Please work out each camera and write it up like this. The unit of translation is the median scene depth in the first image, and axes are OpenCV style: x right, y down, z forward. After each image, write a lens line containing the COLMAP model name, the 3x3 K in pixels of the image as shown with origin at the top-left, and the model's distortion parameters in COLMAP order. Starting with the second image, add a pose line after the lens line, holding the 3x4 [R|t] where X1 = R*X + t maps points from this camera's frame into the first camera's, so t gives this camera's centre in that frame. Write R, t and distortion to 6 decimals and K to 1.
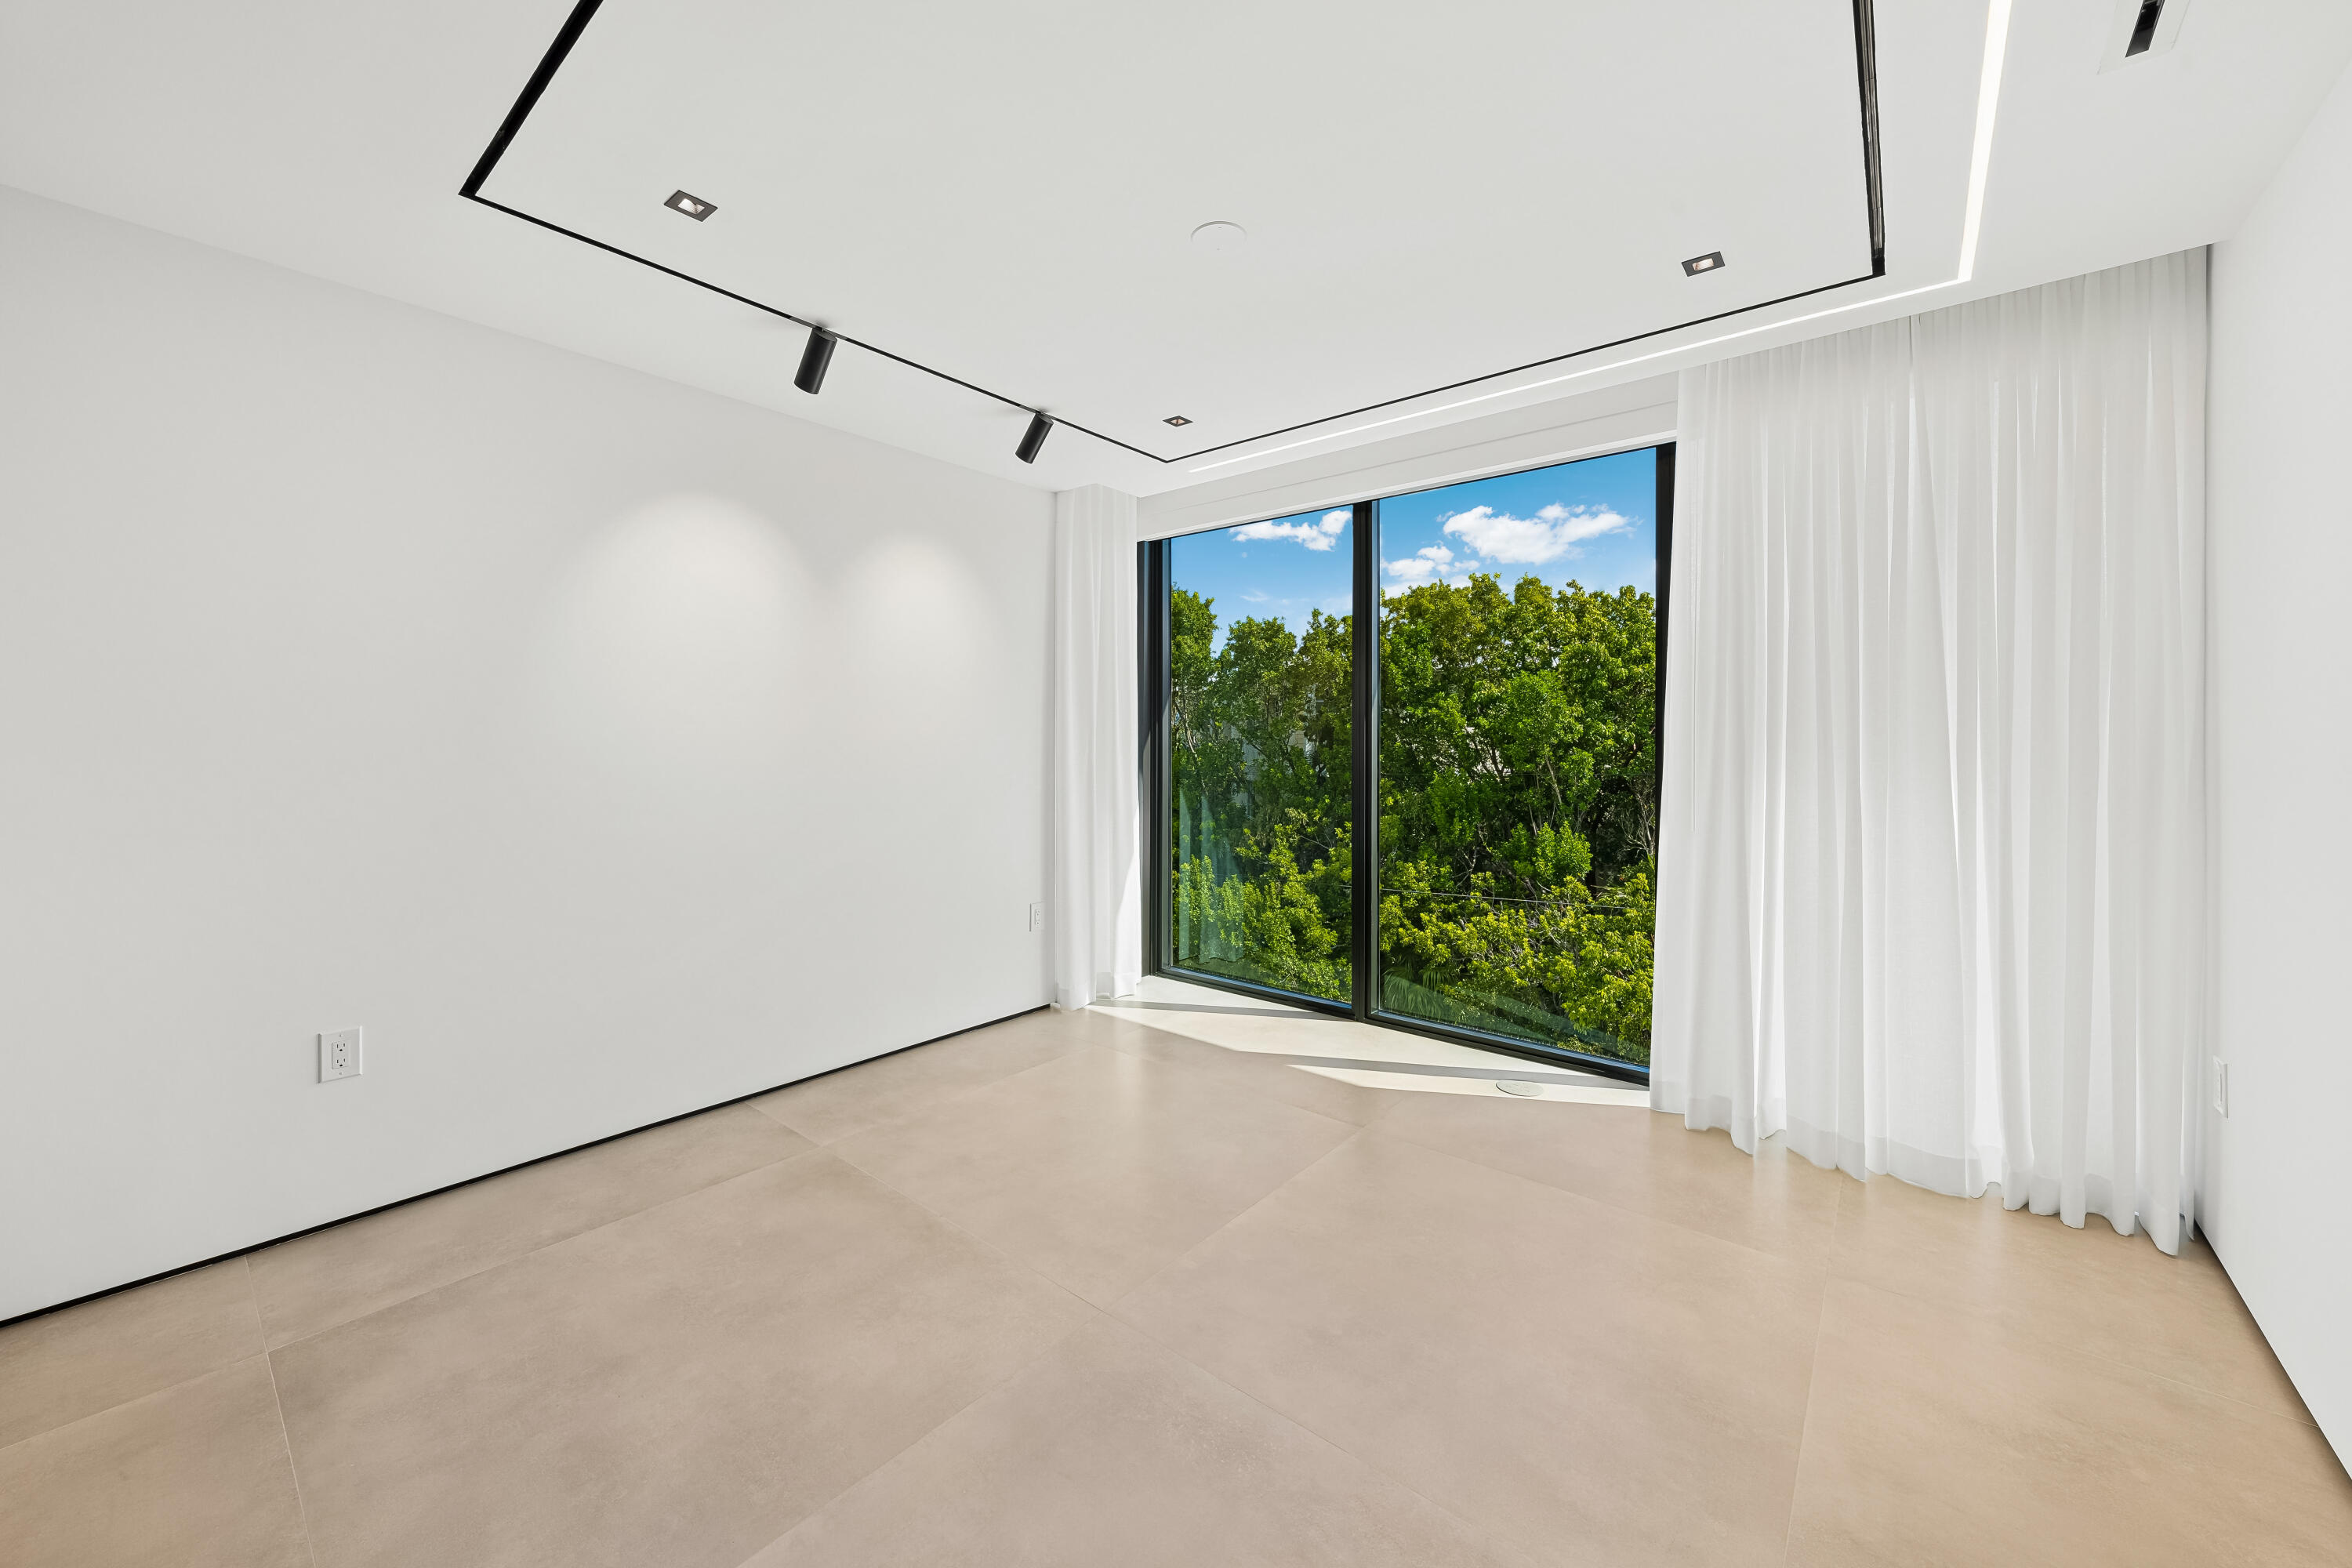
lens RADIAL K [[881.7, 0, 1174.6], [0, 881.7, 741.7], [0, 0, 1]] dist [0.000014, 0.000019]
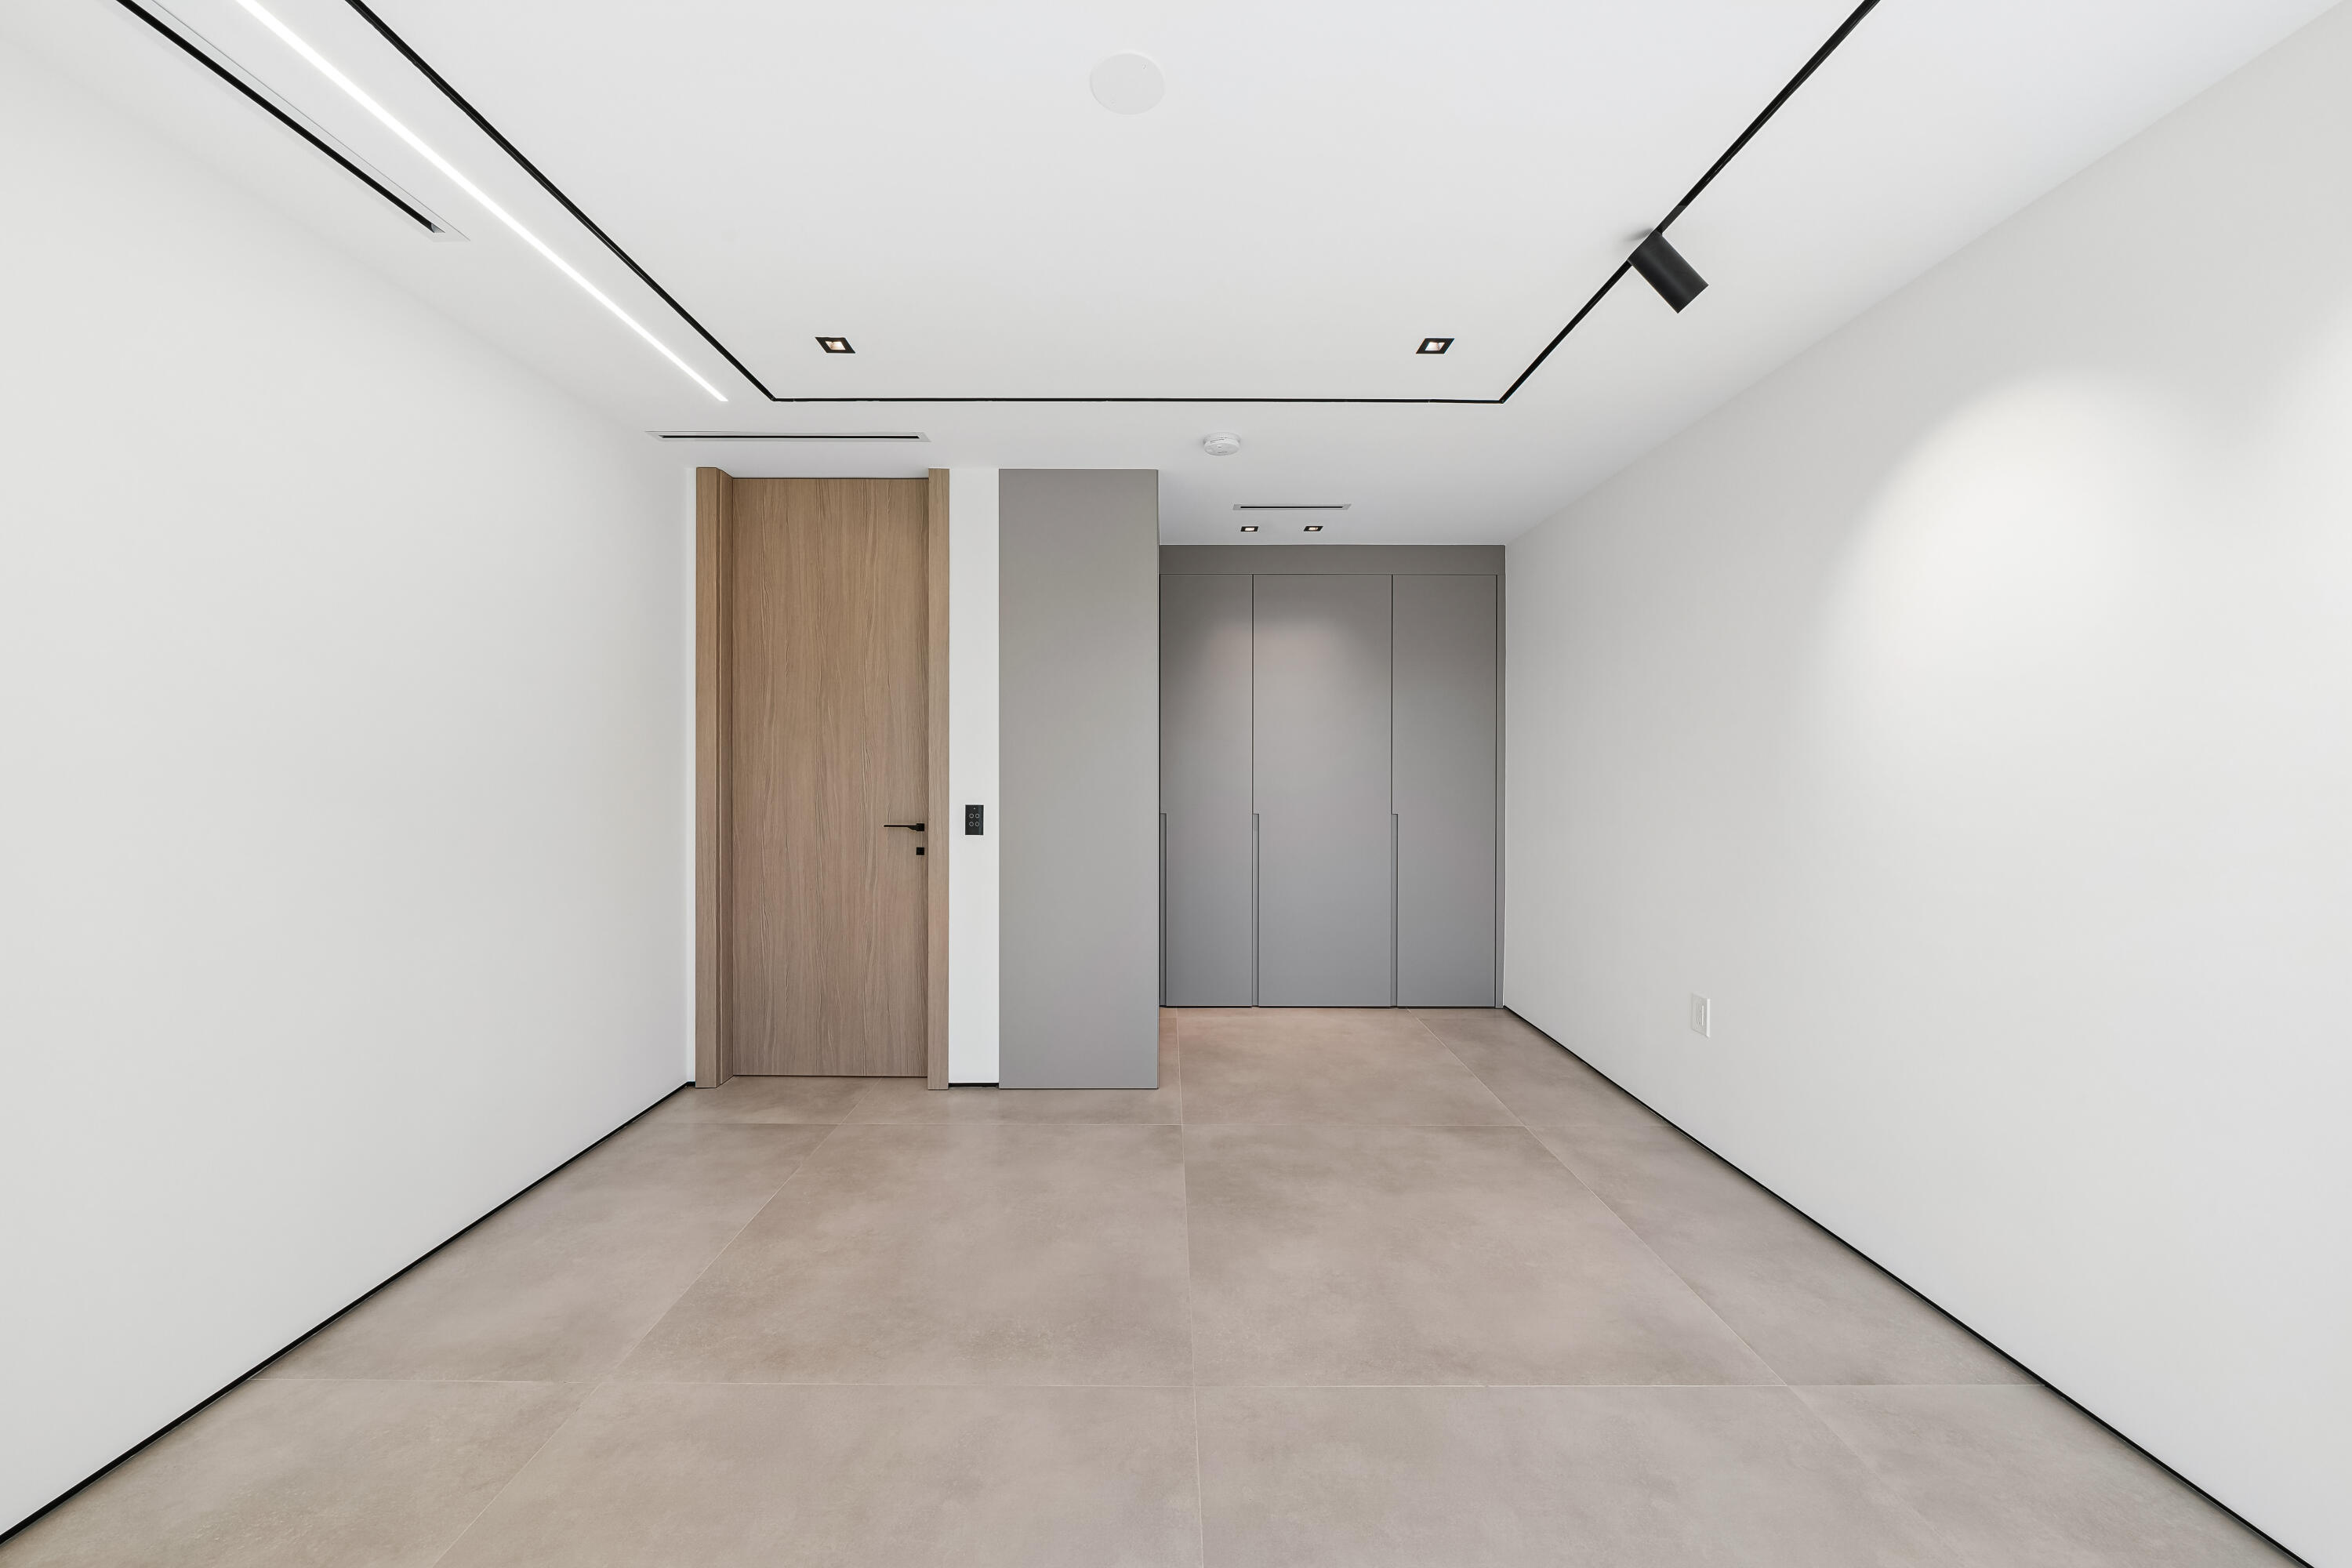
lens RADIAL K [[812.3, 0, 1176.0], [0, 812.3, 784.0], [0, 0, 1]] dist [0.000236, 0.000025]
pose [[-0.771567, 0.001384, -0.636147, 0.466849], [-0.006315, 0.999932, 0.009834, 0.007743], [0.636117, 0.011605, -0.771505, 1.620992]]
